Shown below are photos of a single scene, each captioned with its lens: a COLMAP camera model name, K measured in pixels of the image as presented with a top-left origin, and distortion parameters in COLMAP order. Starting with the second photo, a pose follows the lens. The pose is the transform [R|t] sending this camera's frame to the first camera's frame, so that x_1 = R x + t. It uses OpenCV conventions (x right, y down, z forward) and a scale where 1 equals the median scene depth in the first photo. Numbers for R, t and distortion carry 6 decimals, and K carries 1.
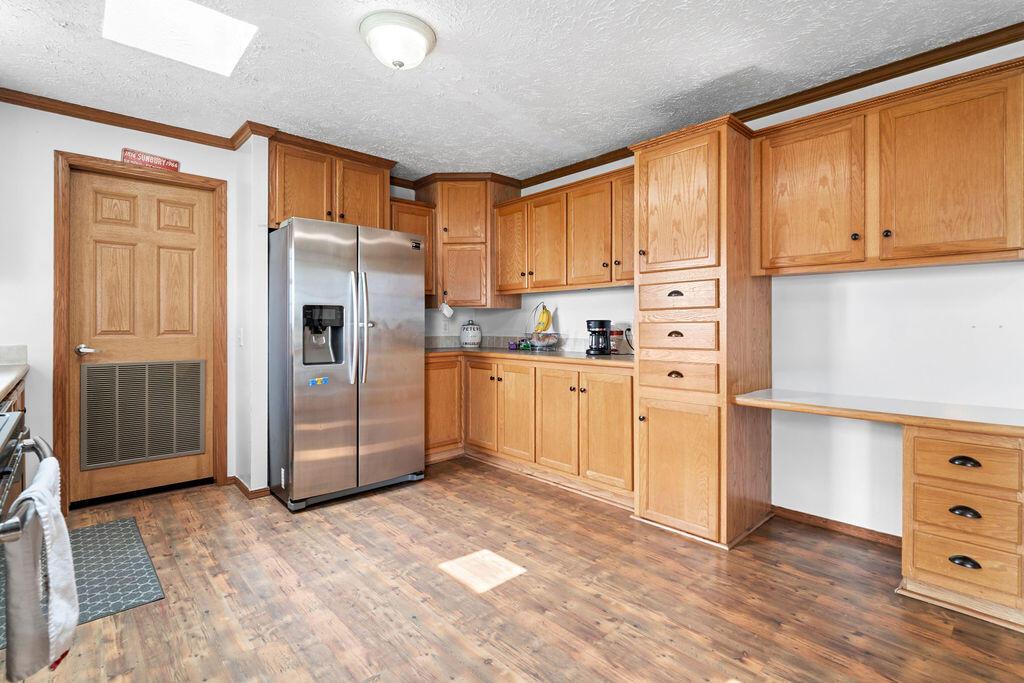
lens RADIAL K [[482.9, 0, 510.1], [0, 482.9, 320.9], [0, 0, 1]] dist [-0.002548, -0.000460]
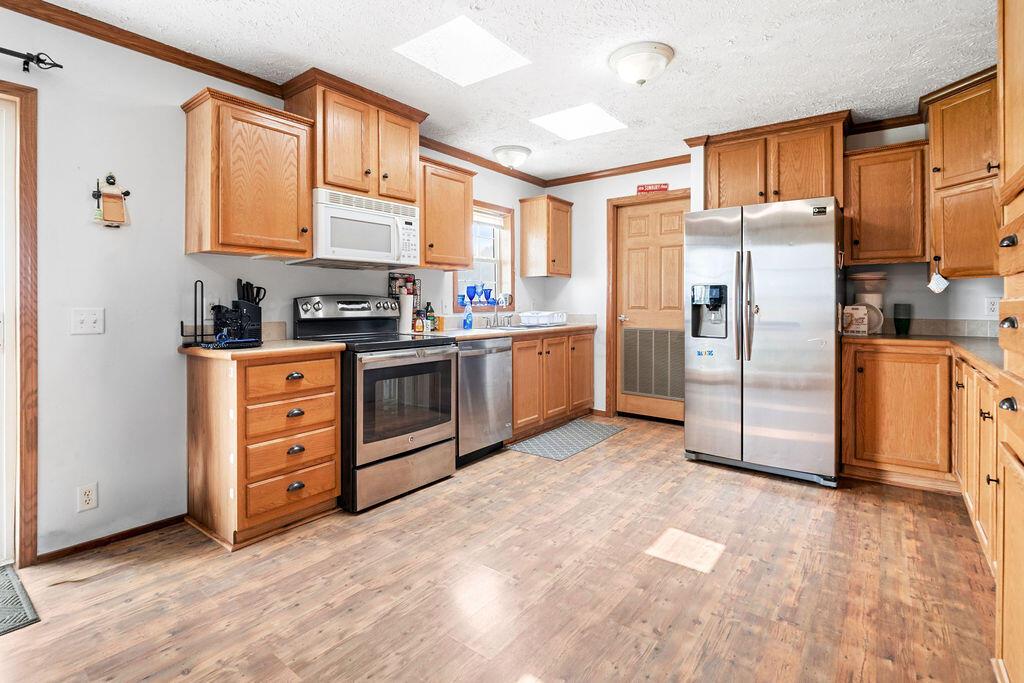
lens RADIAL K [[489.6, 0, 511.7], [0, 489.6, 300.5], [0, 0, 1]] dist [0.000726, -0.000061]
pose [[0.167465, -0.003253, -0.985873, 0.648128], [0.004692, 0.999986, -0.002502, 0.003659], [0.985867, -0.004207, 0.167478, 0.355771]]
